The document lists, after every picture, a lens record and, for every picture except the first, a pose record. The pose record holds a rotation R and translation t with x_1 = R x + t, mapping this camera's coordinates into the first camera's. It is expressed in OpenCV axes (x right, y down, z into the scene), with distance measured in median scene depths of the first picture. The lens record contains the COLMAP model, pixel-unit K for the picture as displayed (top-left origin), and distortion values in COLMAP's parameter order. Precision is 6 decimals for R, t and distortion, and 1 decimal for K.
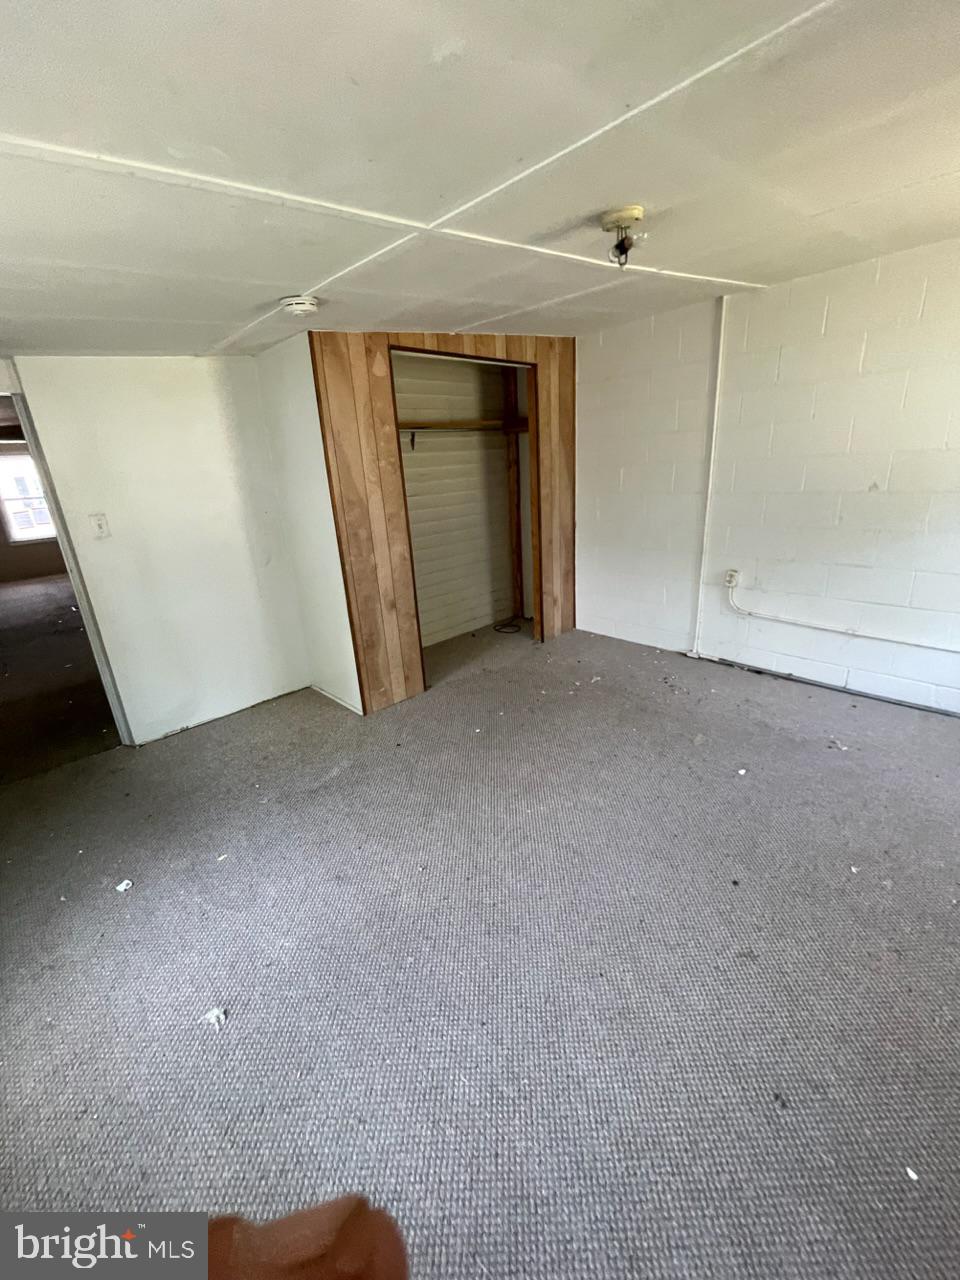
lens RADIAL K [[519.3, 0, 481.8], [0, 519.3, 641.6], [0, 0, 1]] dist [-0.018604, 0.012994]
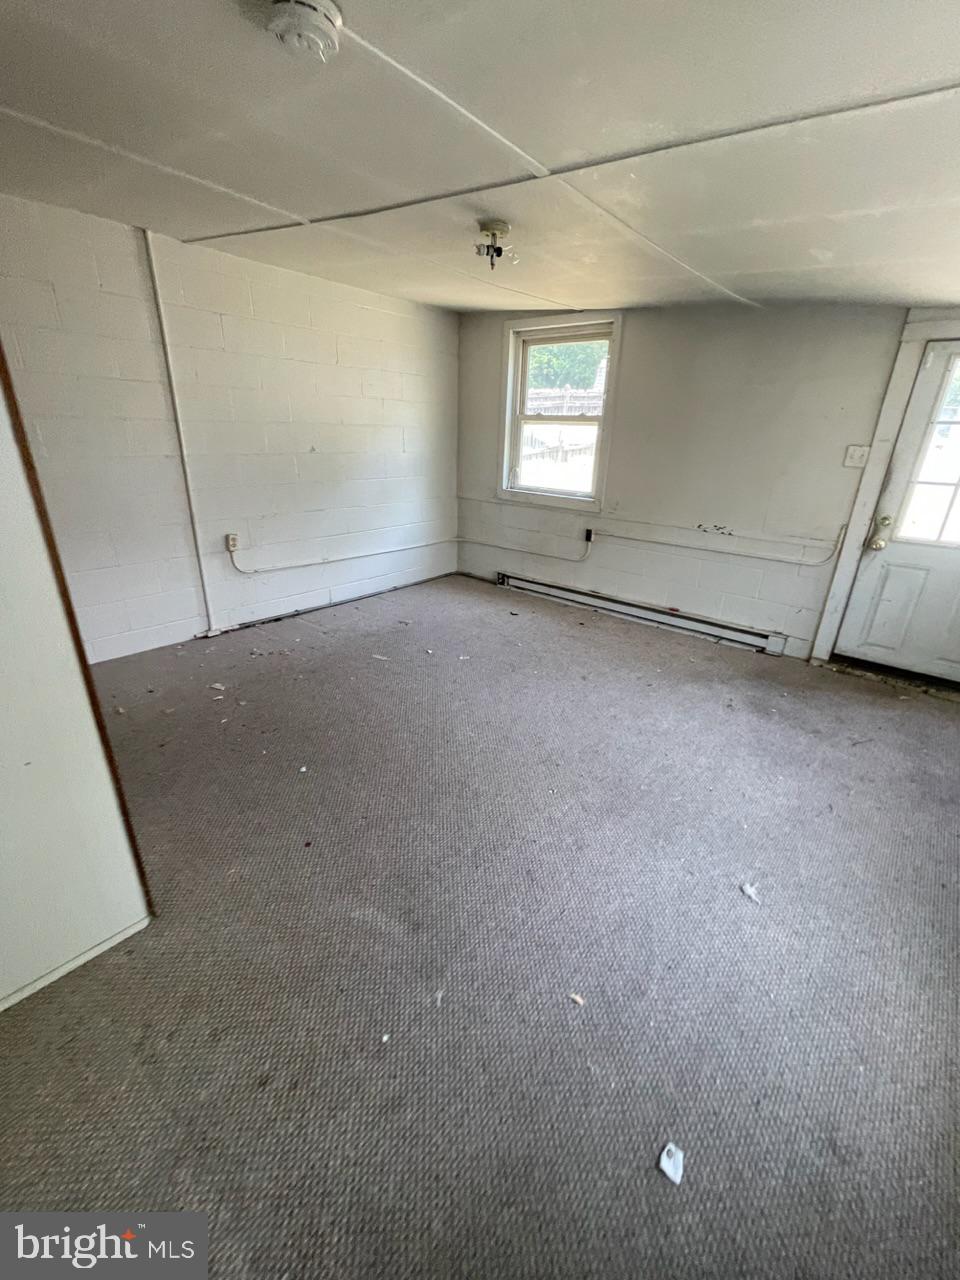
lens RADIAL K [[520.9, 0, 481.8], [0, 520.9, 641.6], [0, 0, 1]] dist [-0.001946, 0.000721]
pose [[-0.095276, -0.320486, 0.942450, -0.603749], [0.303926, 0.892185, 0.334118, -0.145729], [-0.947920, 0.318268, 0.012401, 0.606326]]
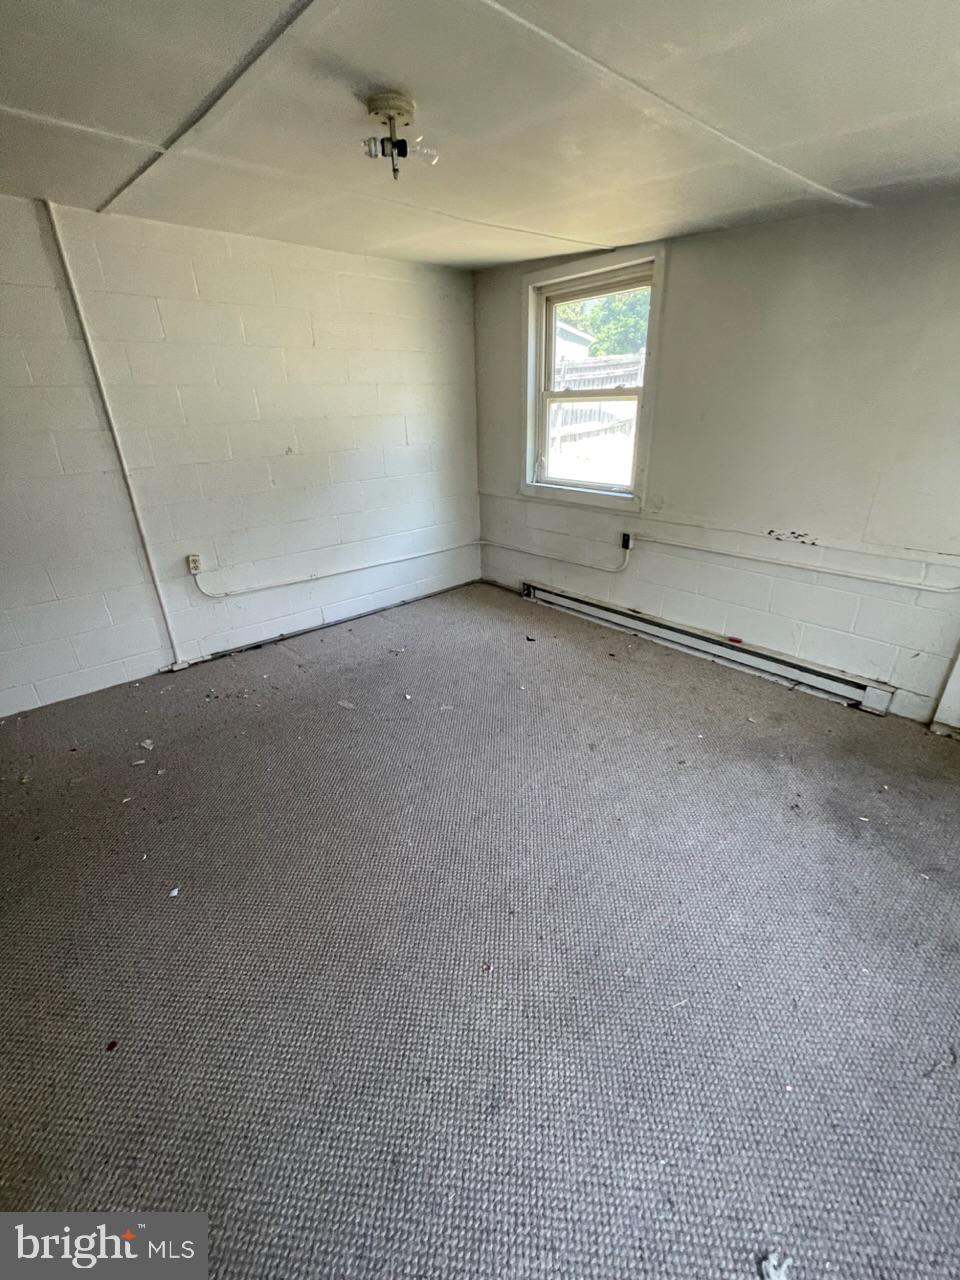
lens RADIAL K [[519.3, 0, 481.8], [0, 519.3, 641.6], [0, 0, 1]] dist [-0.018604, 0.012994]
pose [[0.059992, -0.361258, 0.930534, -0.370905], [0.349842, 0.880695, 0.319354, -0.120114], [-0.934886, 0.306381, 0.179218, 0.435252]]
